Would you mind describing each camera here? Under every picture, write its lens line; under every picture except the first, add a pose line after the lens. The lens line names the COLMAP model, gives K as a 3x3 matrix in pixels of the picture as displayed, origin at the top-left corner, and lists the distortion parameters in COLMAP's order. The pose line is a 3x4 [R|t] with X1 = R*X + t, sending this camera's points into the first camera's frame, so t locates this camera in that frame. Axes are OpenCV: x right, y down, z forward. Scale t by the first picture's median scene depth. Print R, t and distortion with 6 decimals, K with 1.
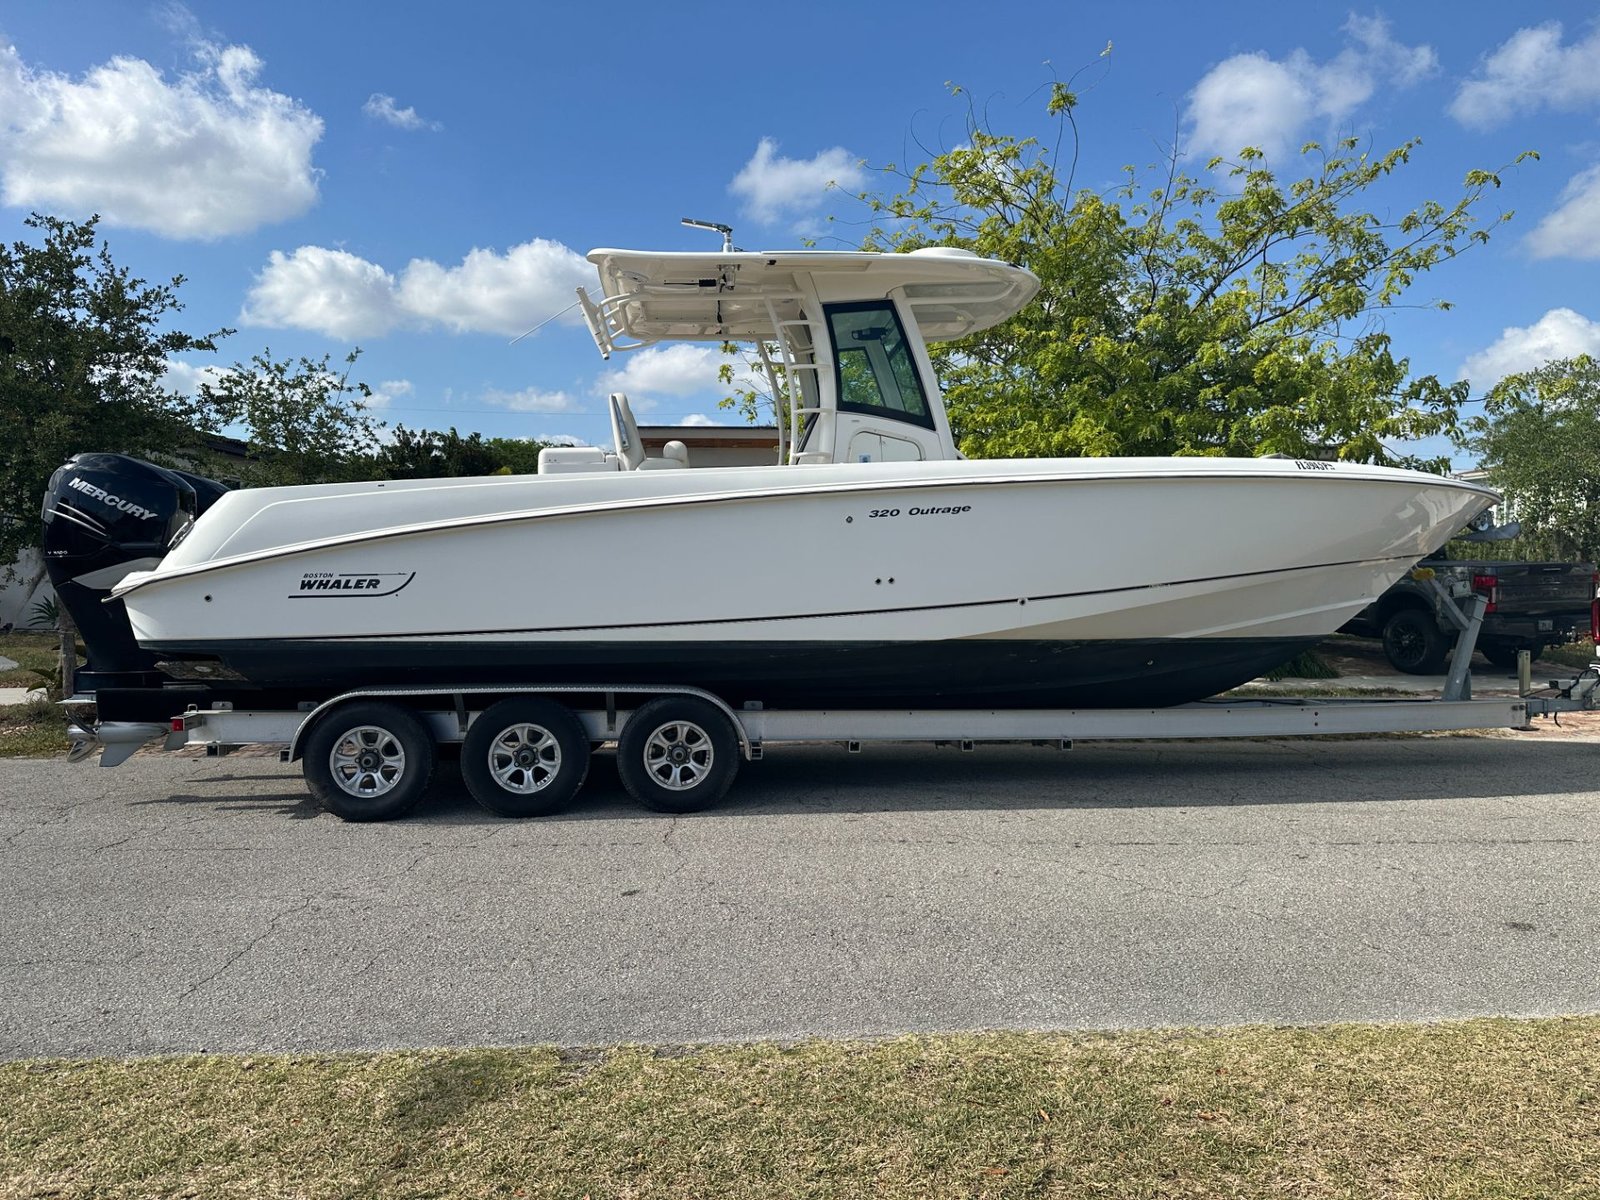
lens RADIAL K [[1115.1, 0, 772.3], [0, 1115.1, 595.5], [0, 0, 1]] dist [0.087899, -0.108858]
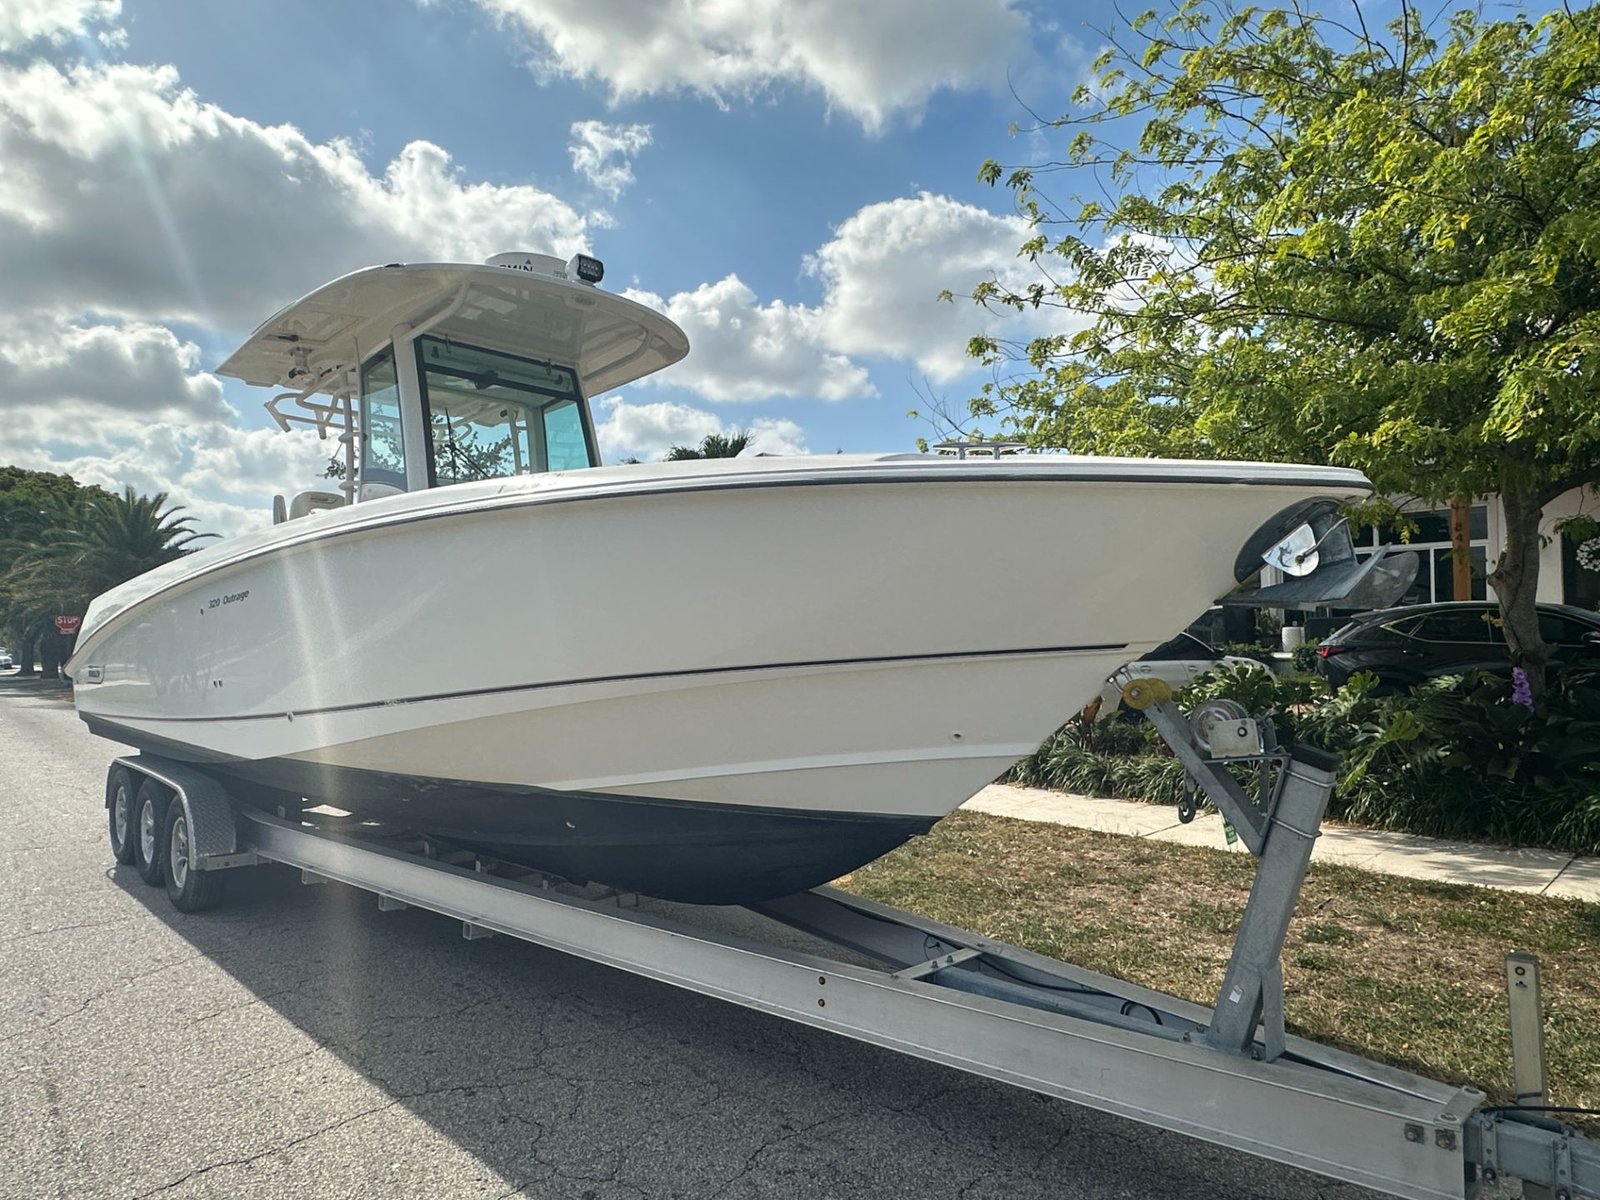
lens RADIAL K [[982.0, 0, 800.0], [0, 982.0, 600.0], [0, 0, 1]] dist [0.002892, -0.002617]
pose [[0.636447, -0.031863, -0.770662, 0.948770], [-0.008453, 0.998798, -0.048276, -0.043378], [0.771274, 0.037240, 0.635412, 0.861300]]
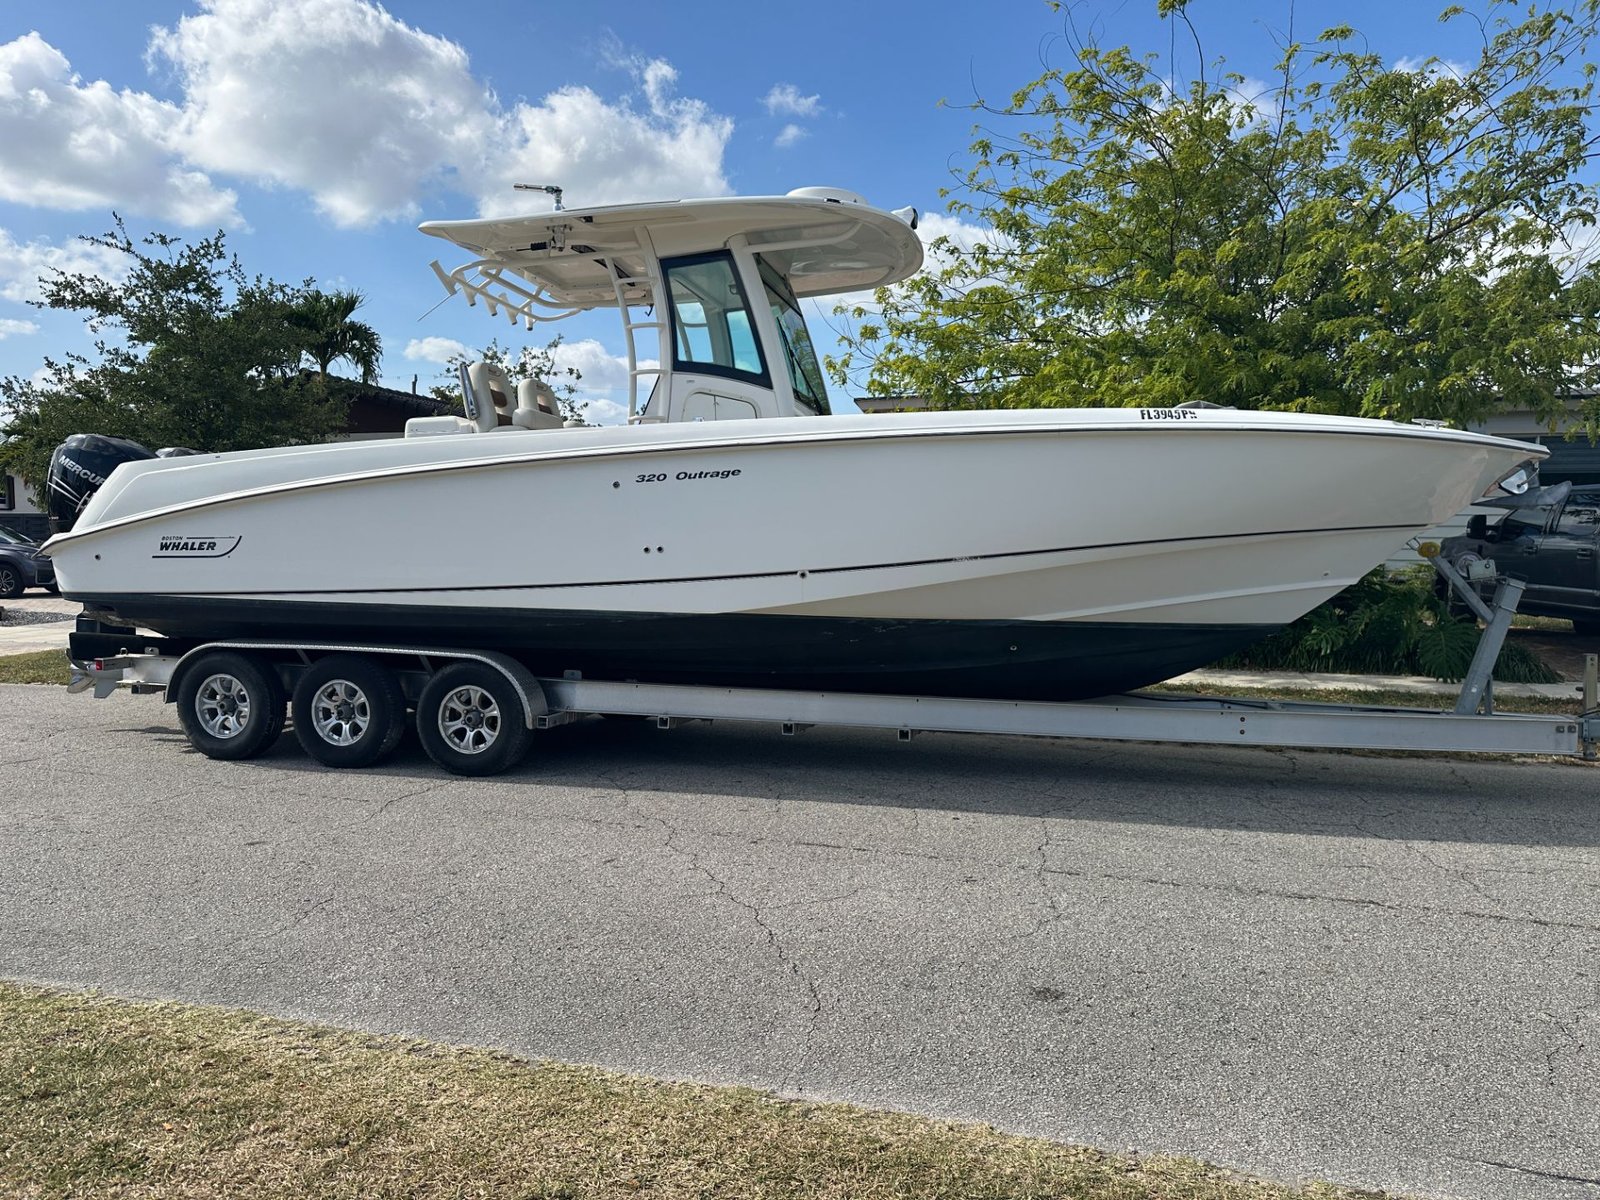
lens RADIAL K [[1119.3, 0, 753.4], [0, 1119.3, 596.9], [0, 0, 1]] dist [0.052745, -0.070106]
pose [[0.938488, 0.026429, -0.344298, 0.502989], [-0.017289, 0.999413, 0.029589, -0.002386], [0.344878, -0.021817, 0.938394, 0.136509]]
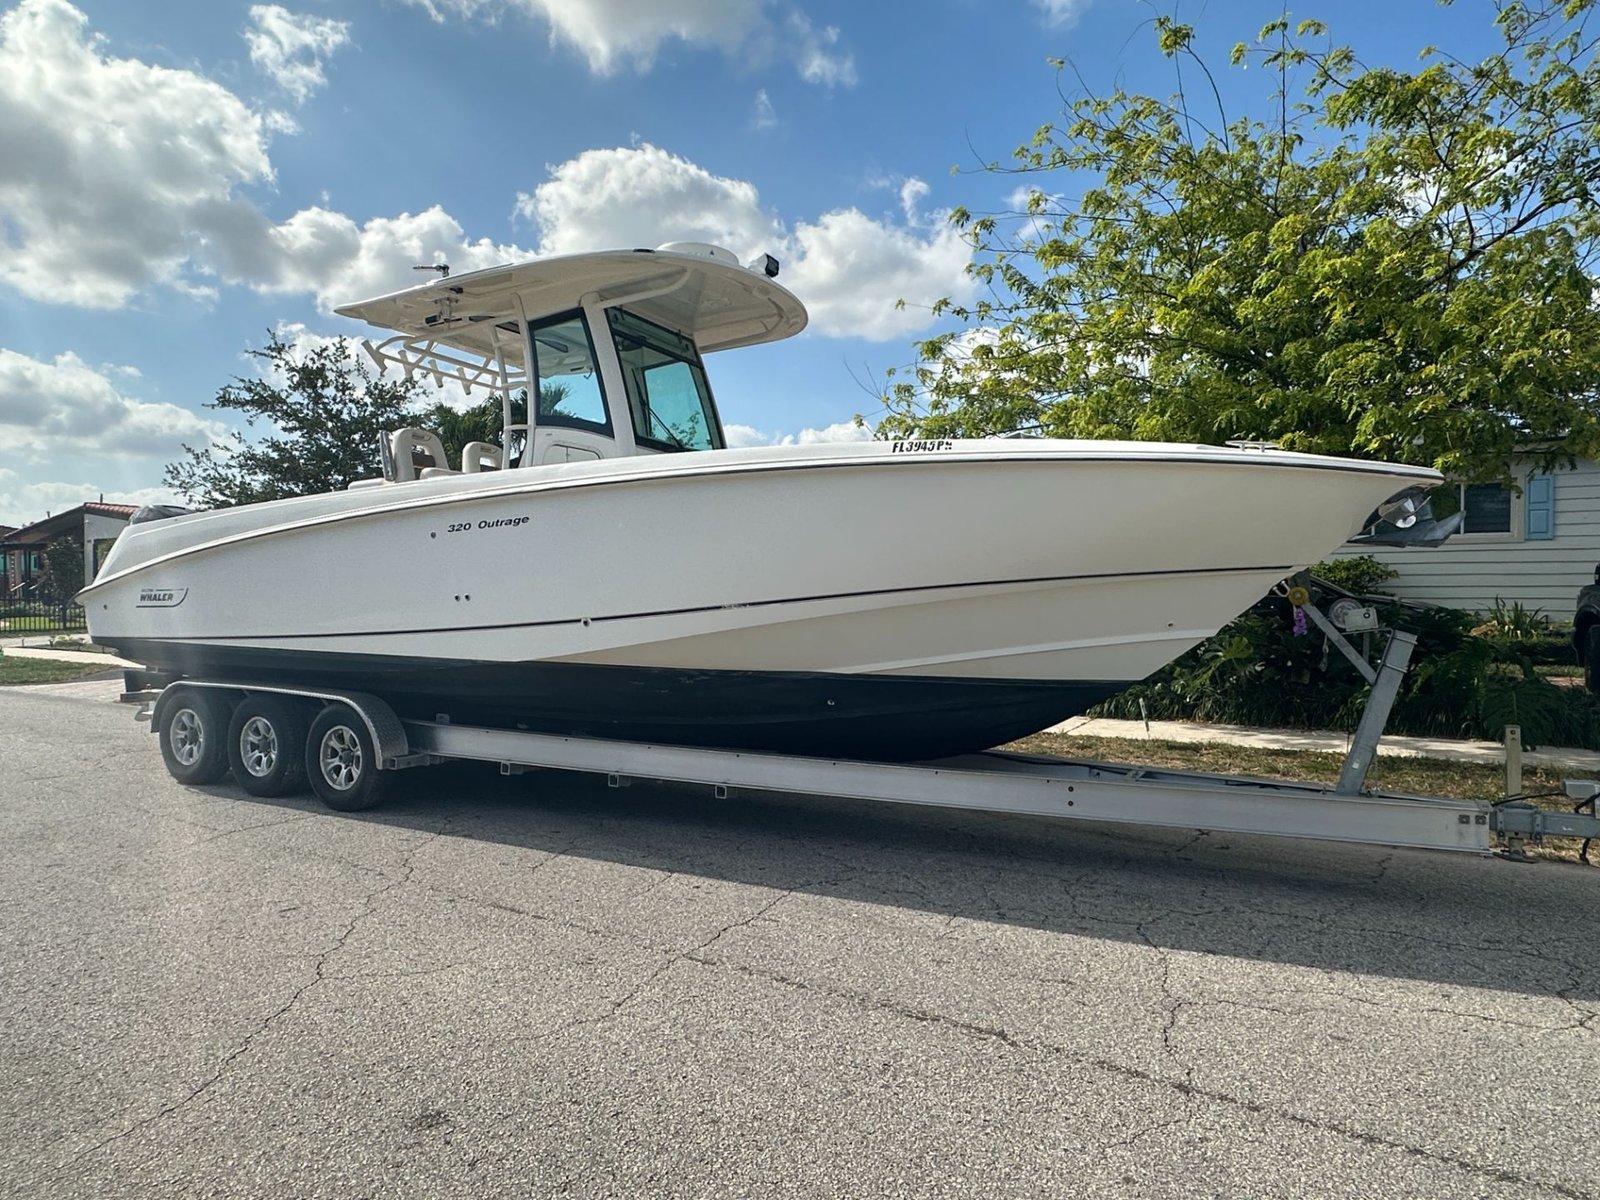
lens RADIAL K [[982.0, 0, 800.0], [0, 982.0, 600.0], [0, 0, 1]] dist [0.002892, -0.002617]
pose [[0.830508, 0.009115, -0.556932, 0.810115], [-0.018563, 0.999764, -0.011318, -0.006608], [0.556697, 0.019738, 0.830481, 0.453572]]
